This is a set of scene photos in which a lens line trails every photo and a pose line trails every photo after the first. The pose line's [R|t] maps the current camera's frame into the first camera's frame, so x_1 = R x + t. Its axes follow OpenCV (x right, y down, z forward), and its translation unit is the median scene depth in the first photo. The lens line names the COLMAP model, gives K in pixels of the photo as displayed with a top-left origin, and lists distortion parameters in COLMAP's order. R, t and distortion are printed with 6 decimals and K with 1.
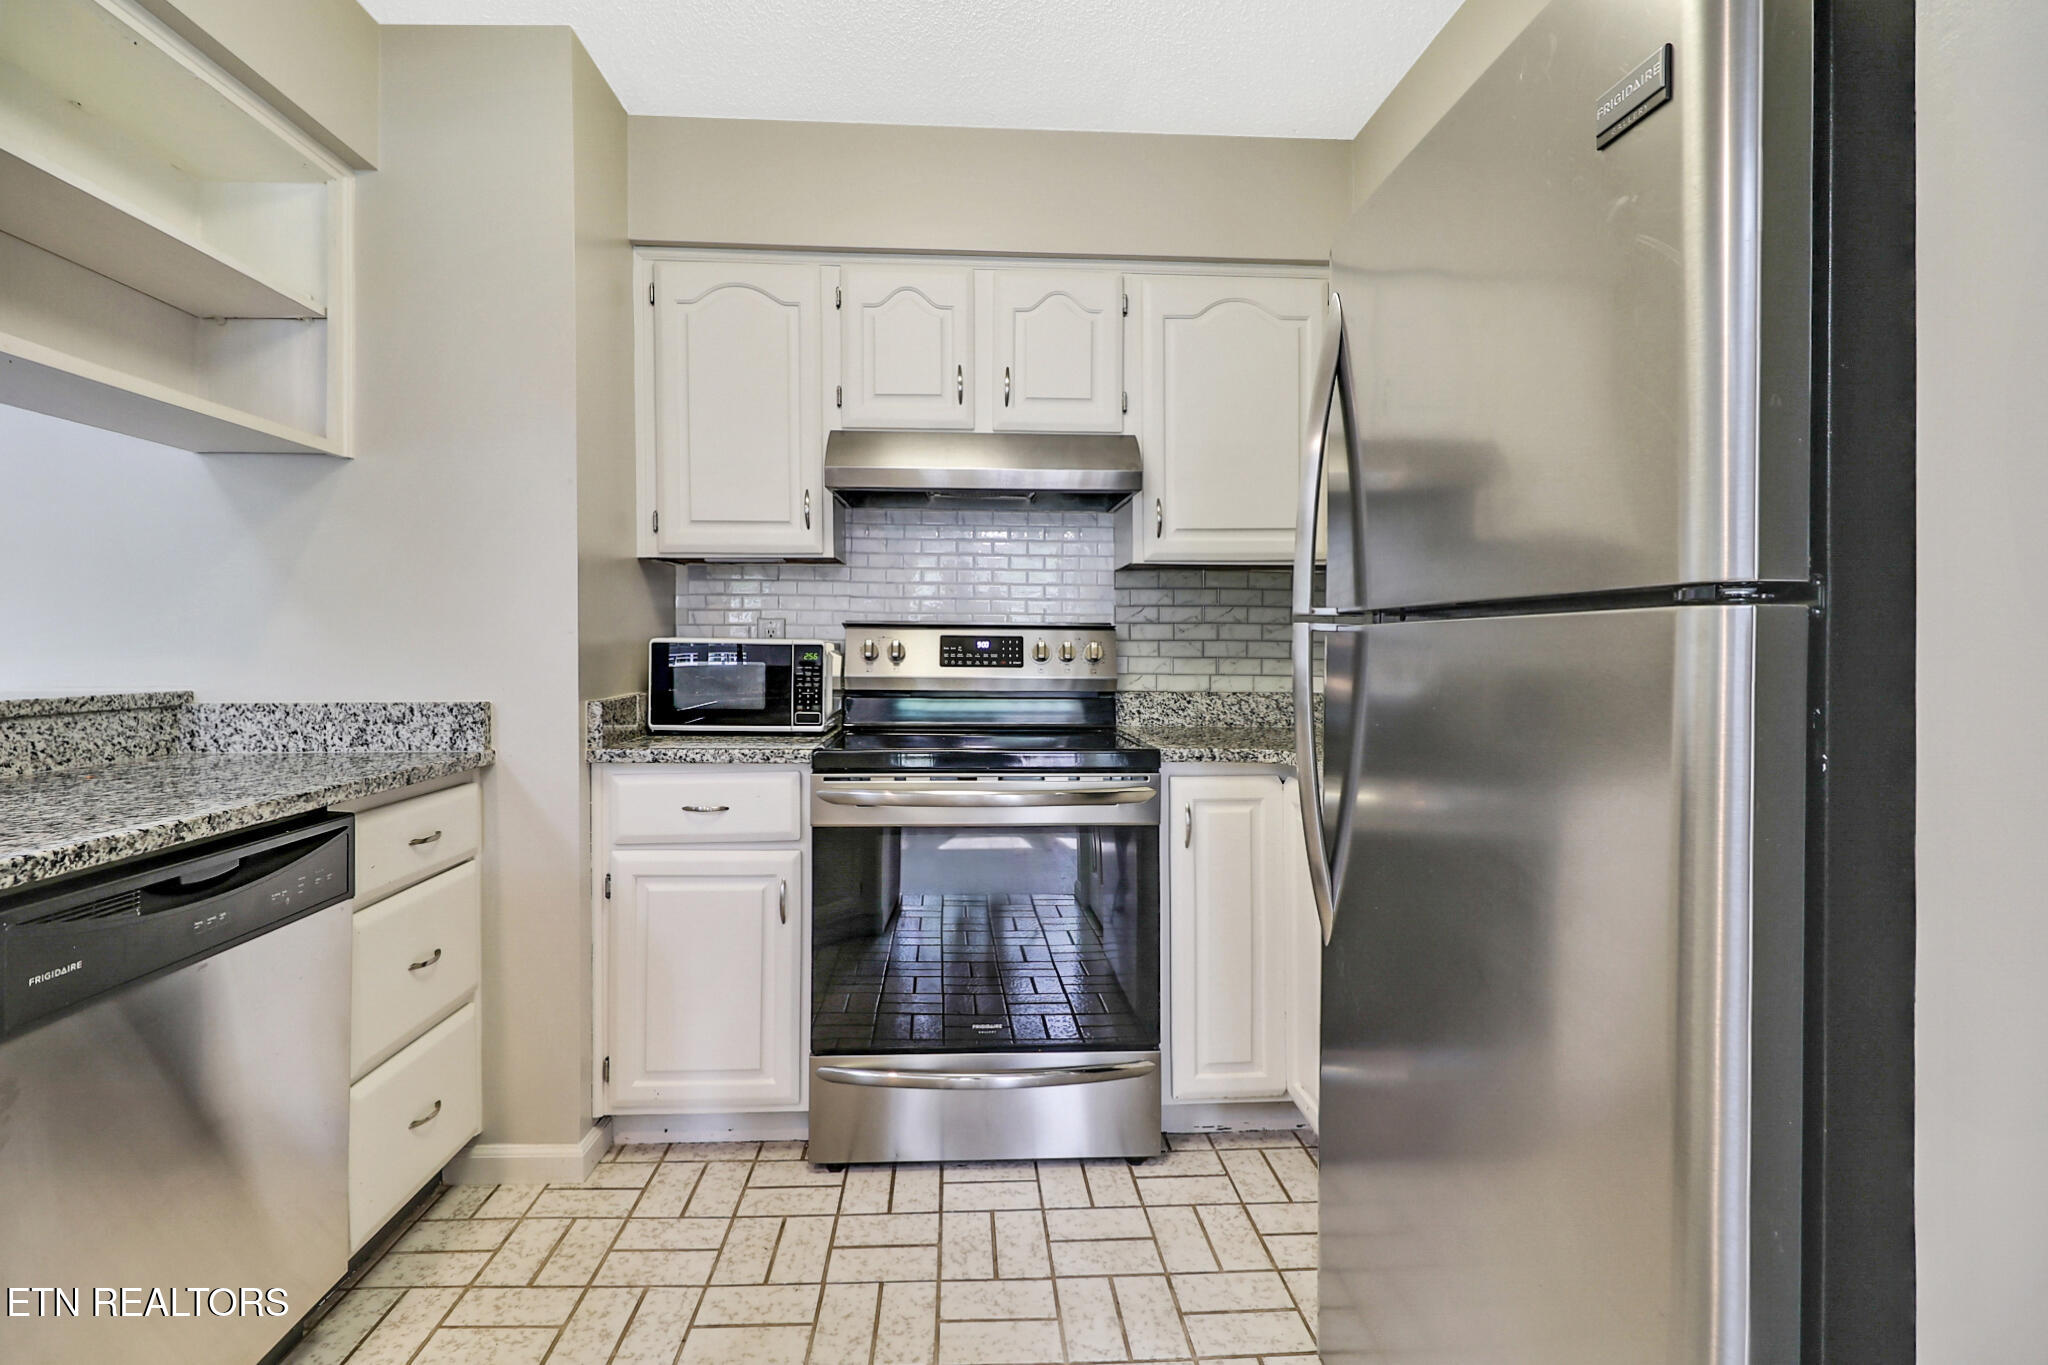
lens RADIAL K [[954.8, 0, 1005.4], [0, 954.8, 644.3], [0, 0, 1]] dist [-0.009295, -0.003863]
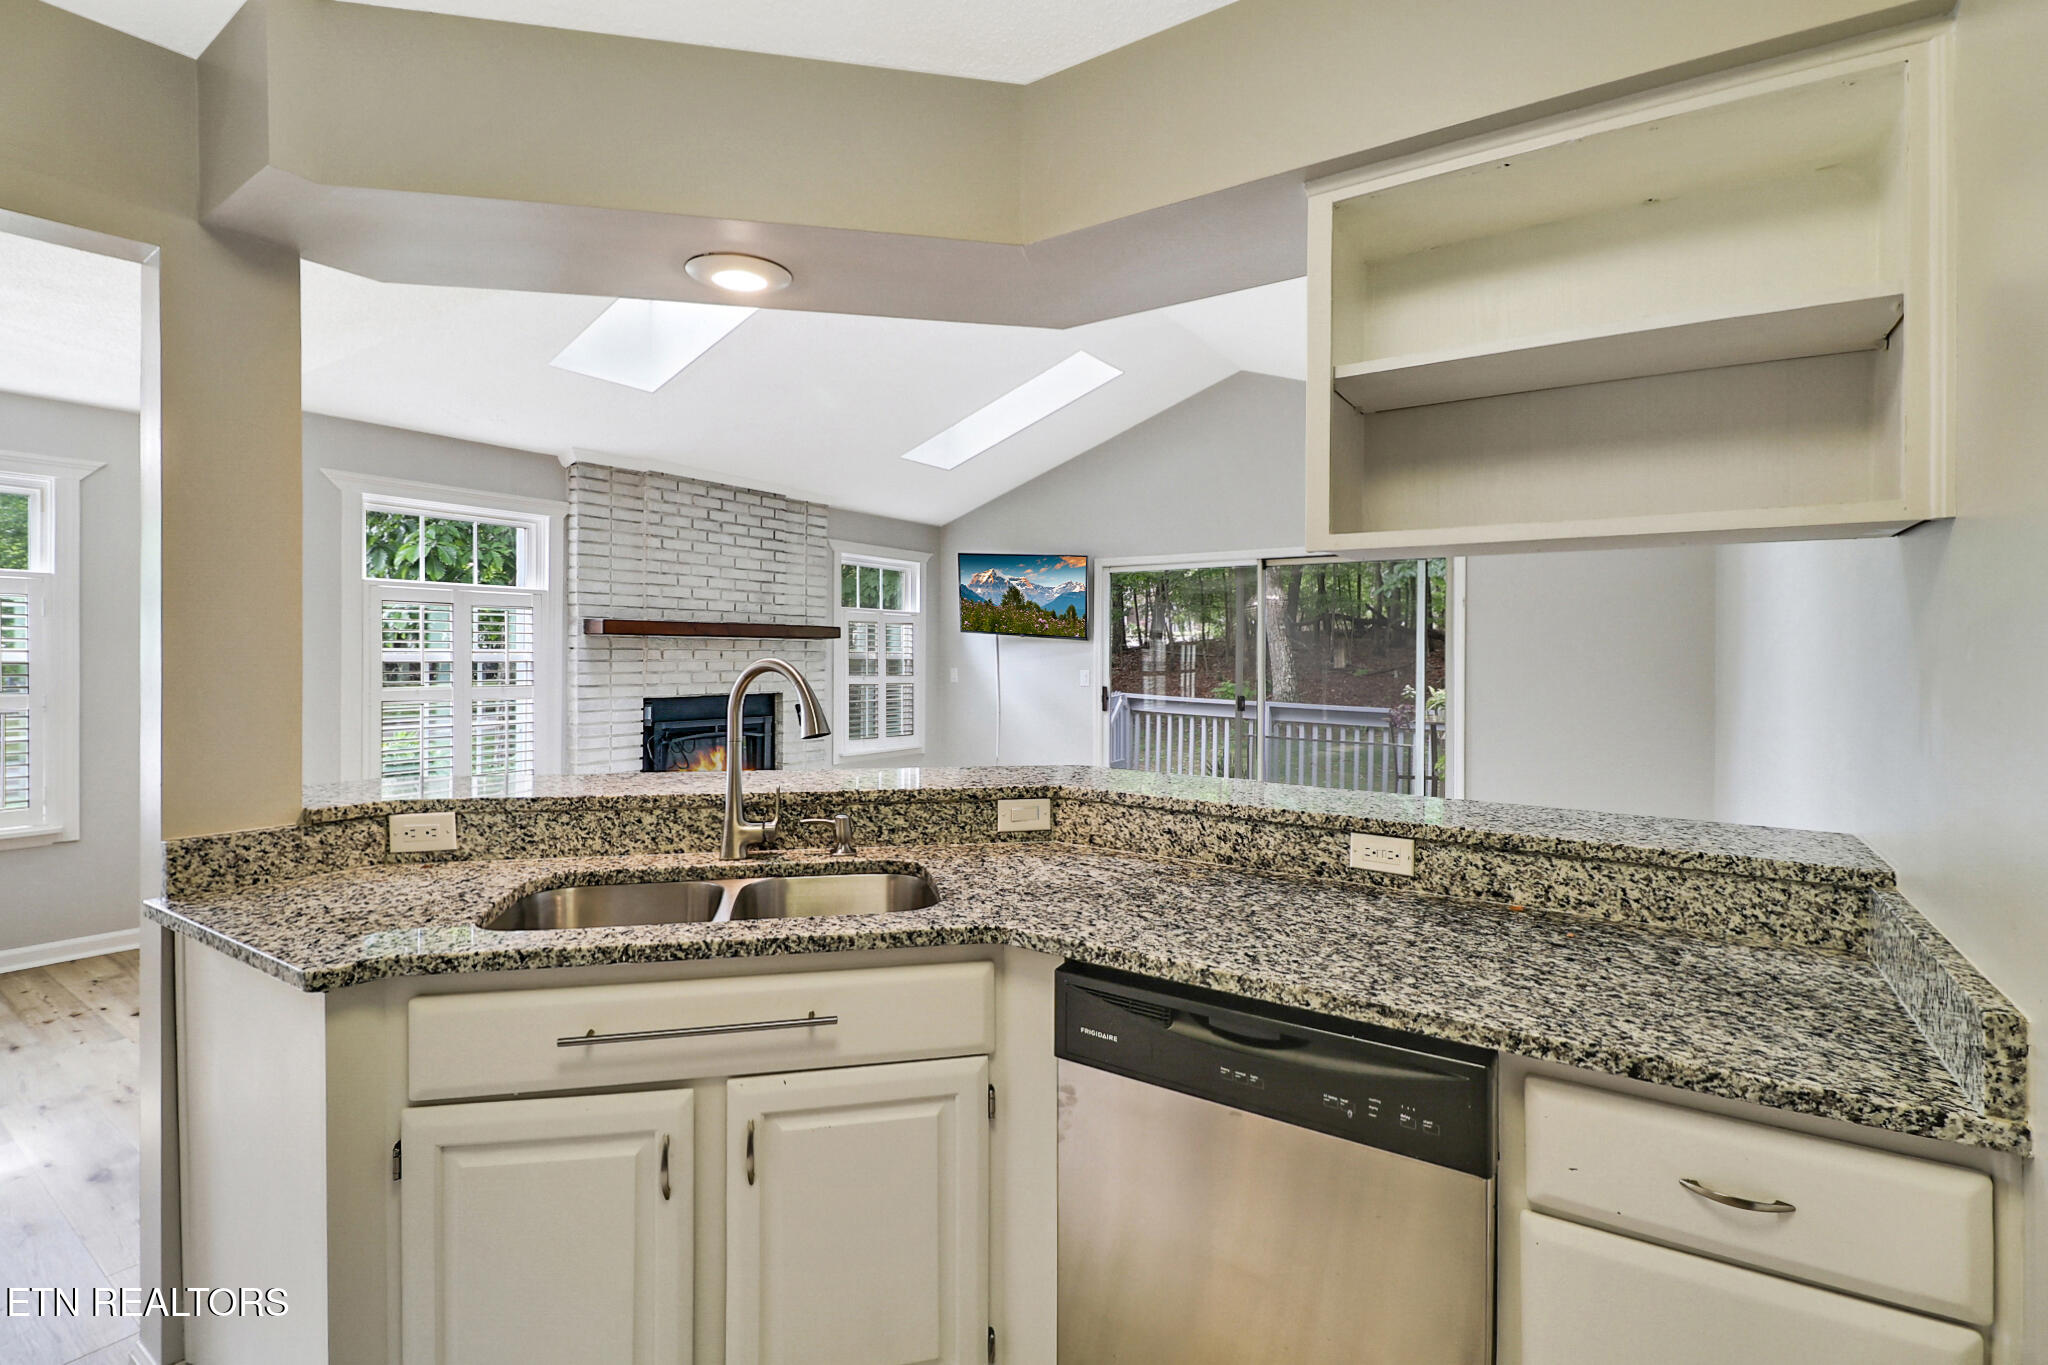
lens RADIAL K [[954.8, 0, 1021.9], [0, 954.8, 665.6], [0, 0, 1]] dist [-0.009295, -0.003863]
pose [[-0.611782, 0.011190, -0.790947, 0.109564], [-0.003175, 0.999857, 0.016601, -0.136747], [0.791020, 0.012667, -0.611660, 1.090548]]
